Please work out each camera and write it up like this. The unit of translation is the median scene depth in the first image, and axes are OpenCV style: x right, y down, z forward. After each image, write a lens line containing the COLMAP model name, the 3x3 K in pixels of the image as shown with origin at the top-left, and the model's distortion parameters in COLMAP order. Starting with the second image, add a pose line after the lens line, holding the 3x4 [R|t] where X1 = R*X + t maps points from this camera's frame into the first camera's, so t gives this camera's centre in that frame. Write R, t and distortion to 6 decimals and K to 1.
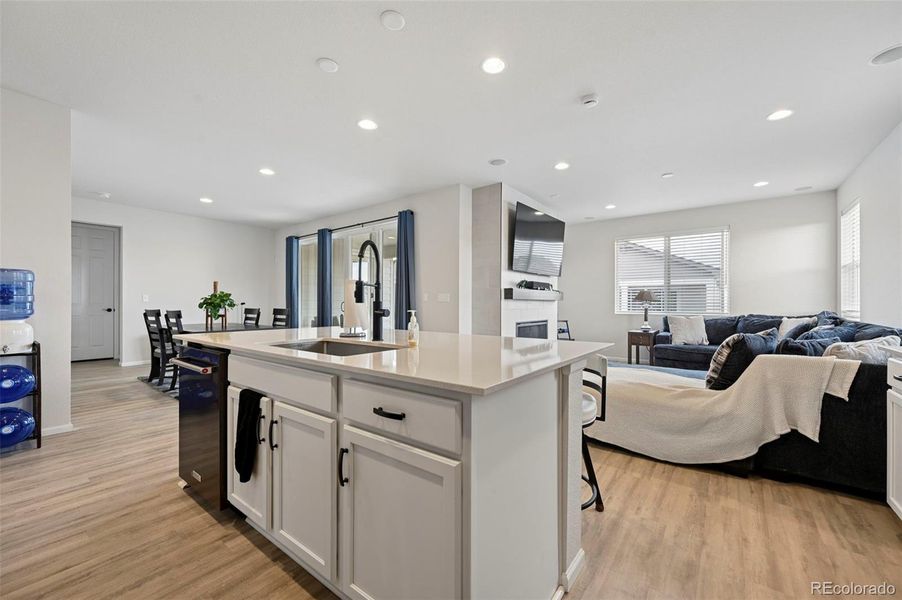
lens RADIAL K [[353.9, 0, 456.8], [0, 353.9, 304.8], [0, 0, 1]] dist [-0.001456, 0.000240]
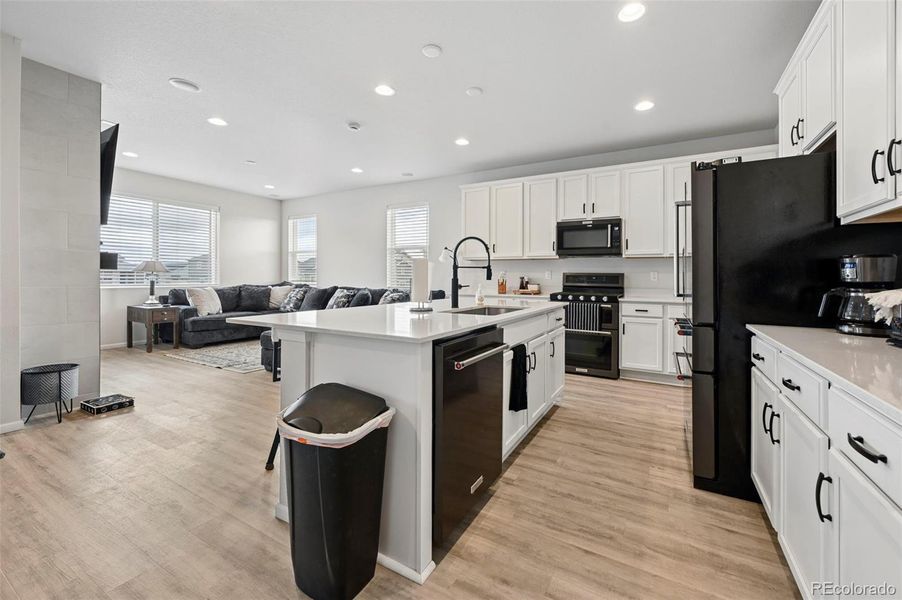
lens RADIAL K [[369.8, 0, 472.9], [0, 369.8, 280.1], [0, 0, 1]] dist [-0.002779, -0.000354]
pose [[-0.159986, -0.010155, 0.987067, -0.738976], [-0.005819, 0.999939, 0.009344, -0.007672], [-0.987102, -0.004249, -0.160035, 0.530726]]
